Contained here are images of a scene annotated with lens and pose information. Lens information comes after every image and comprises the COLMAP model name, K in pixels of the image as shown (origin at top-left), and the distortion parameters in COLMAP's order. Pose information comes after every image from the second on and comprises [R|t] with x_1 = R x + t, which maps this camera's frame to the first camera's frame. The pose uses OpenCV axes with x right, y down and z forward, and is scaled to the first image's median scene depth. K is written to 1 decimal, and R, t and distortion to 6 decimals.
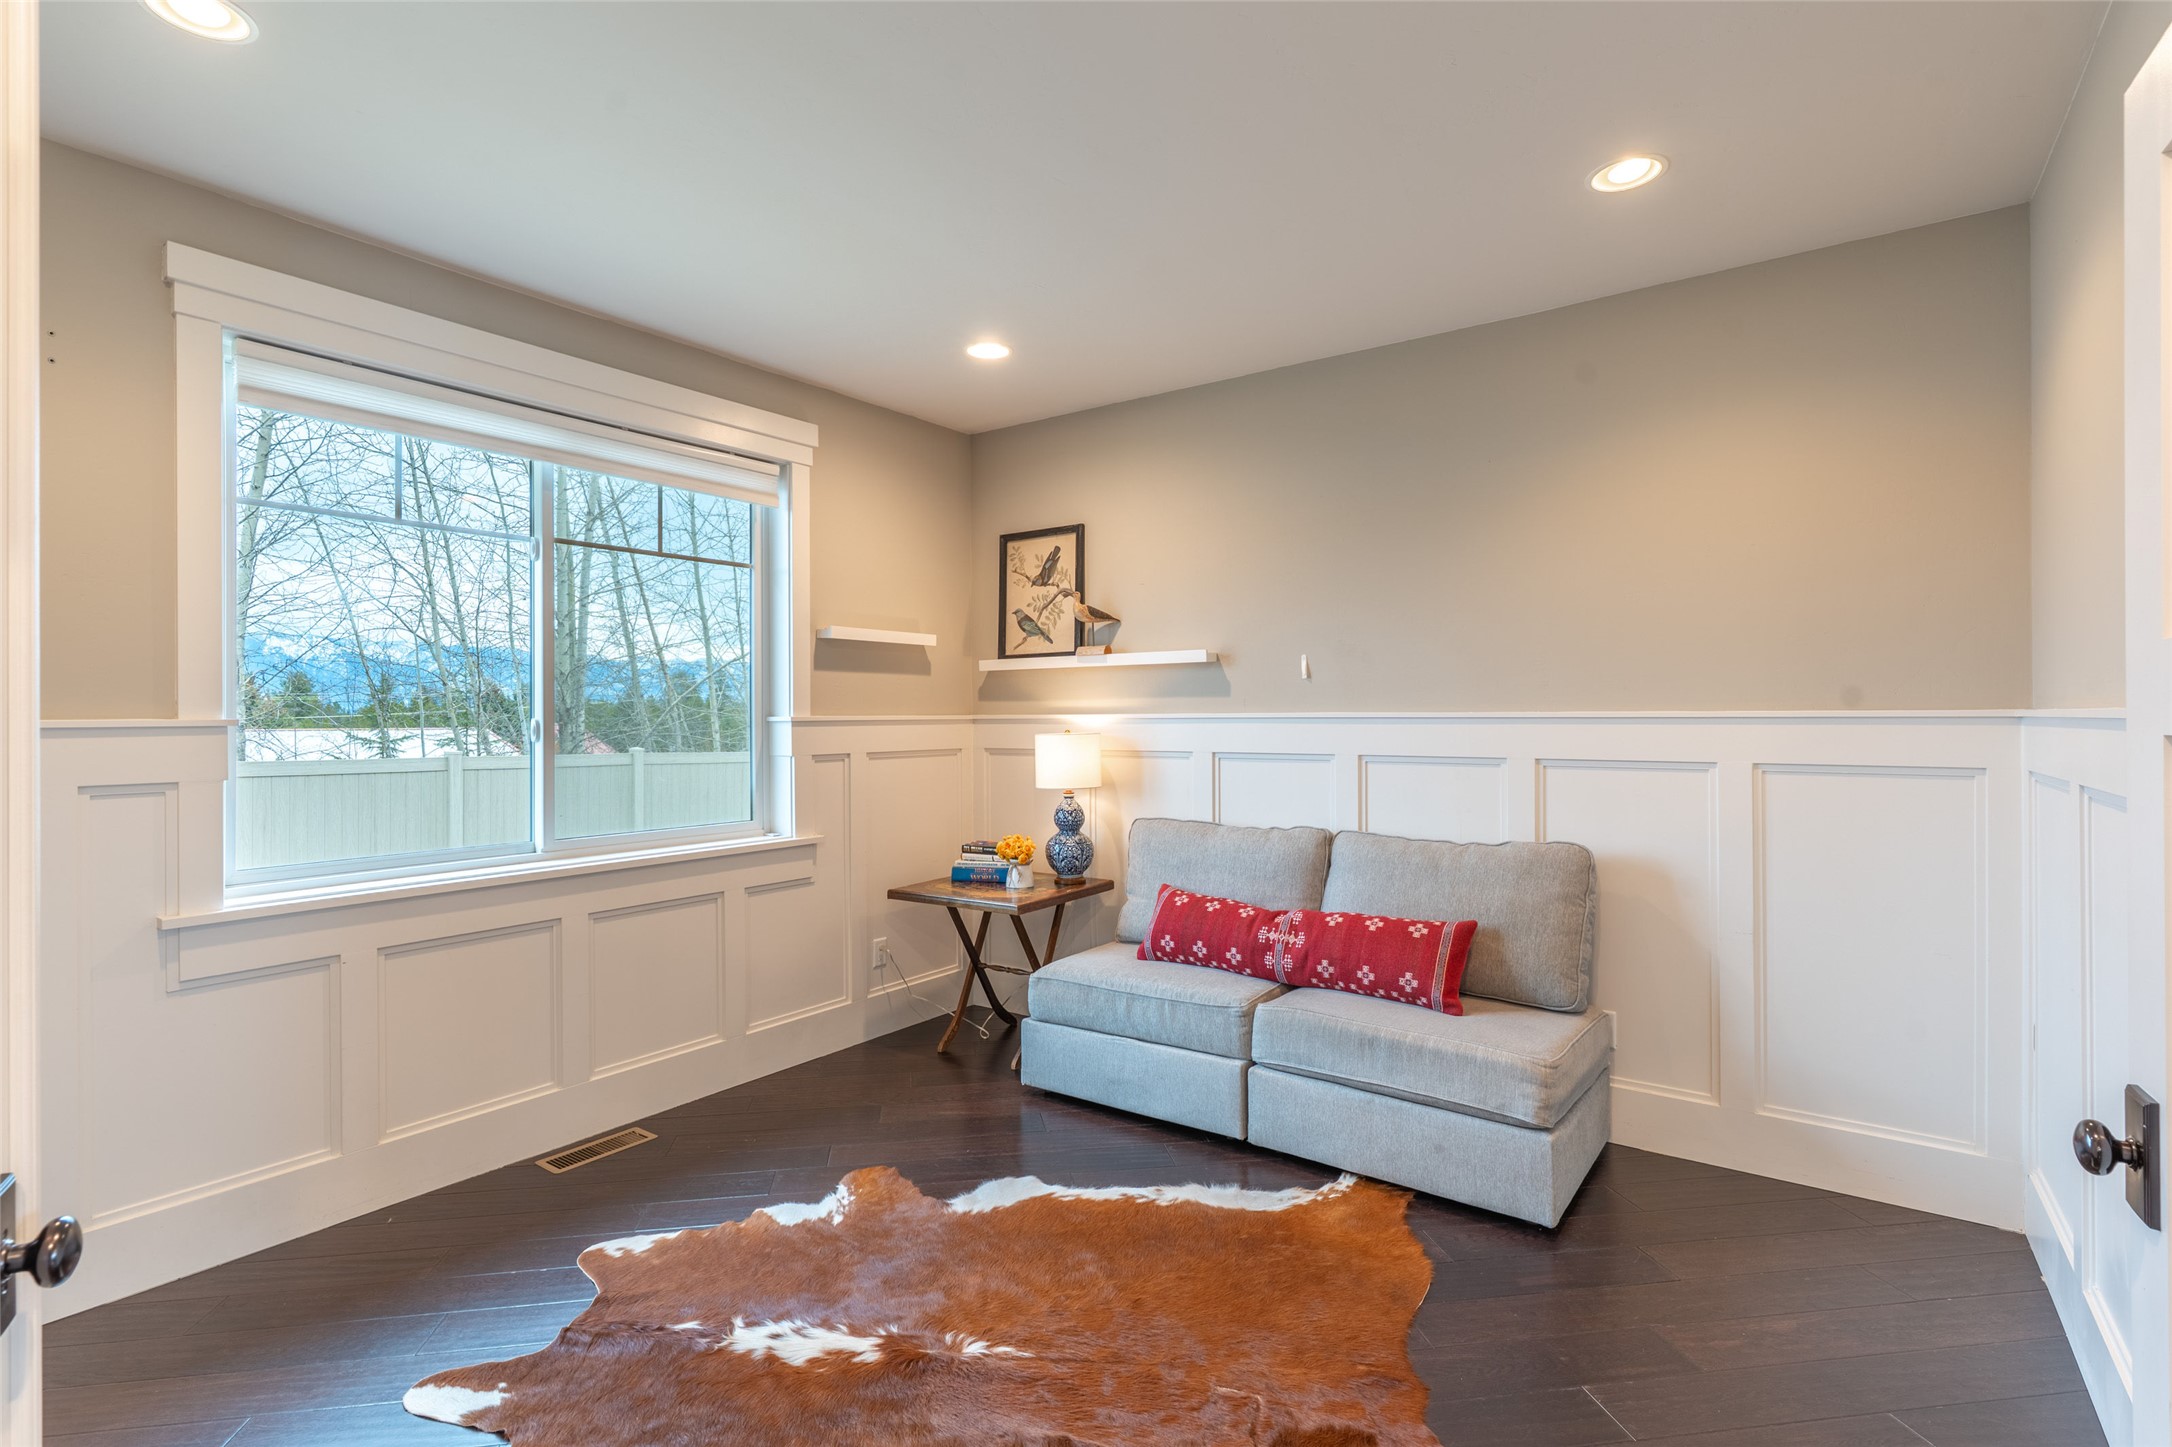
lens RADIAL K [[1031.0, 0, 1073.3], [0, 1031.0, 731.8], [0, 0, 1]] dist [0.001058, 0.000454]
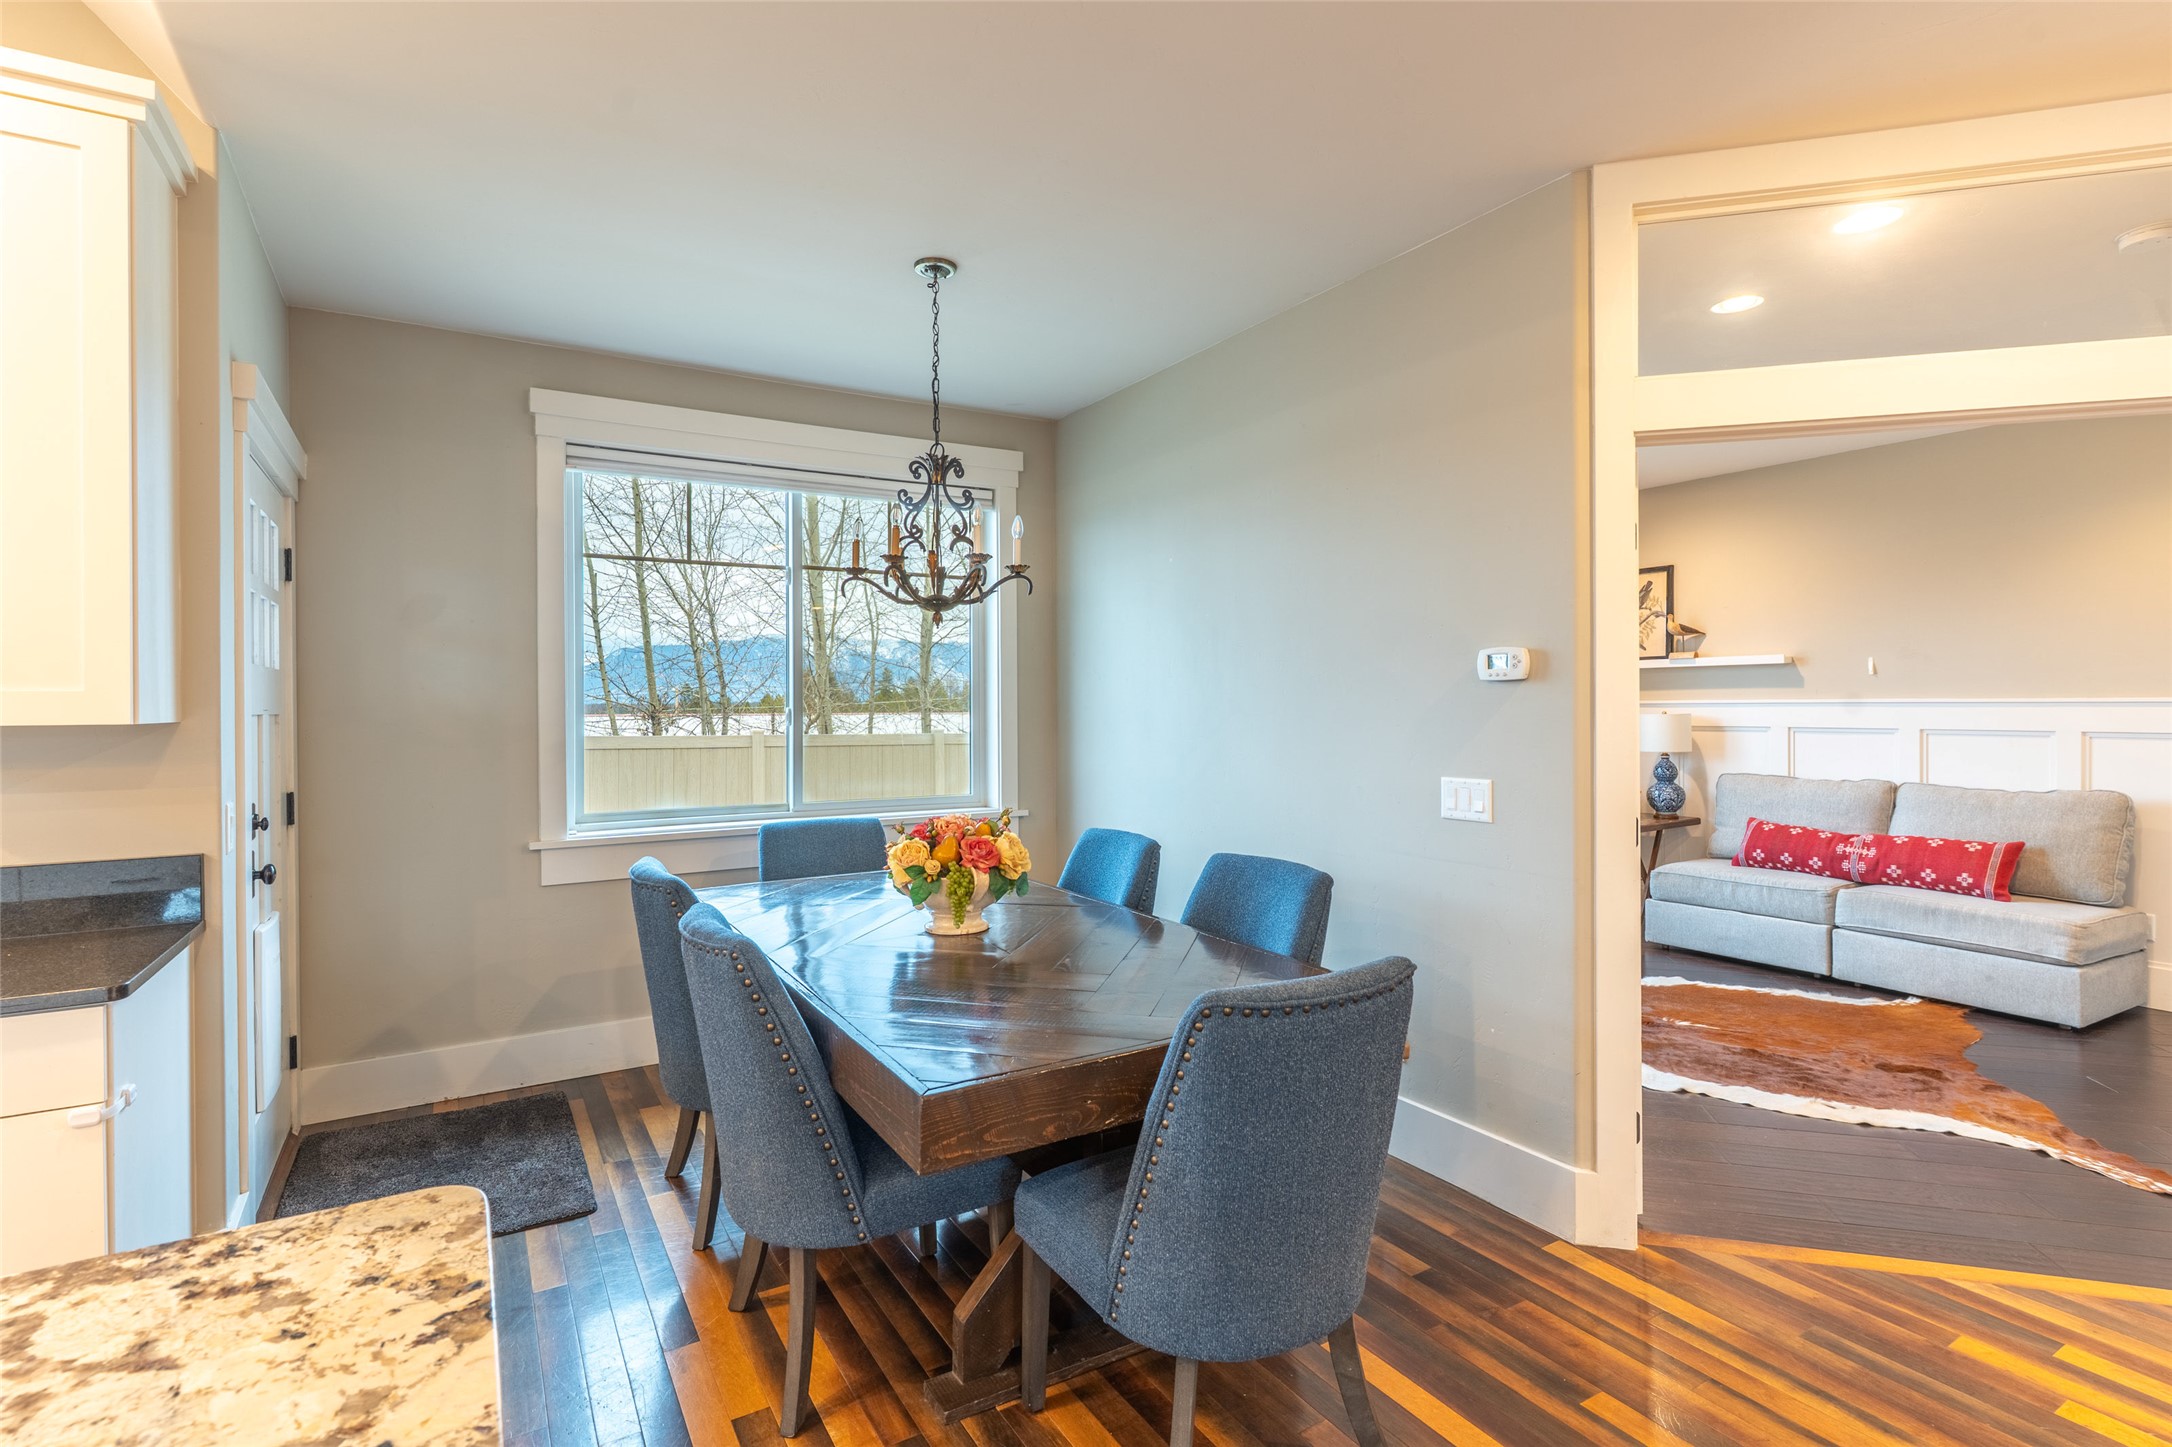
lens RADIAL K [[1025.9, 0, 1063.3], [0, 1025.9, 715.7], [0, 0, 1]] dist [0.002135, 0.000308]
pose [[0.917963, 0.004195, -0.396645, -0.261372], [-0.004924, 0.999988, -0.000820, 0.012327], [0.396636, 0.002706, 0.917972, -0.815089]]
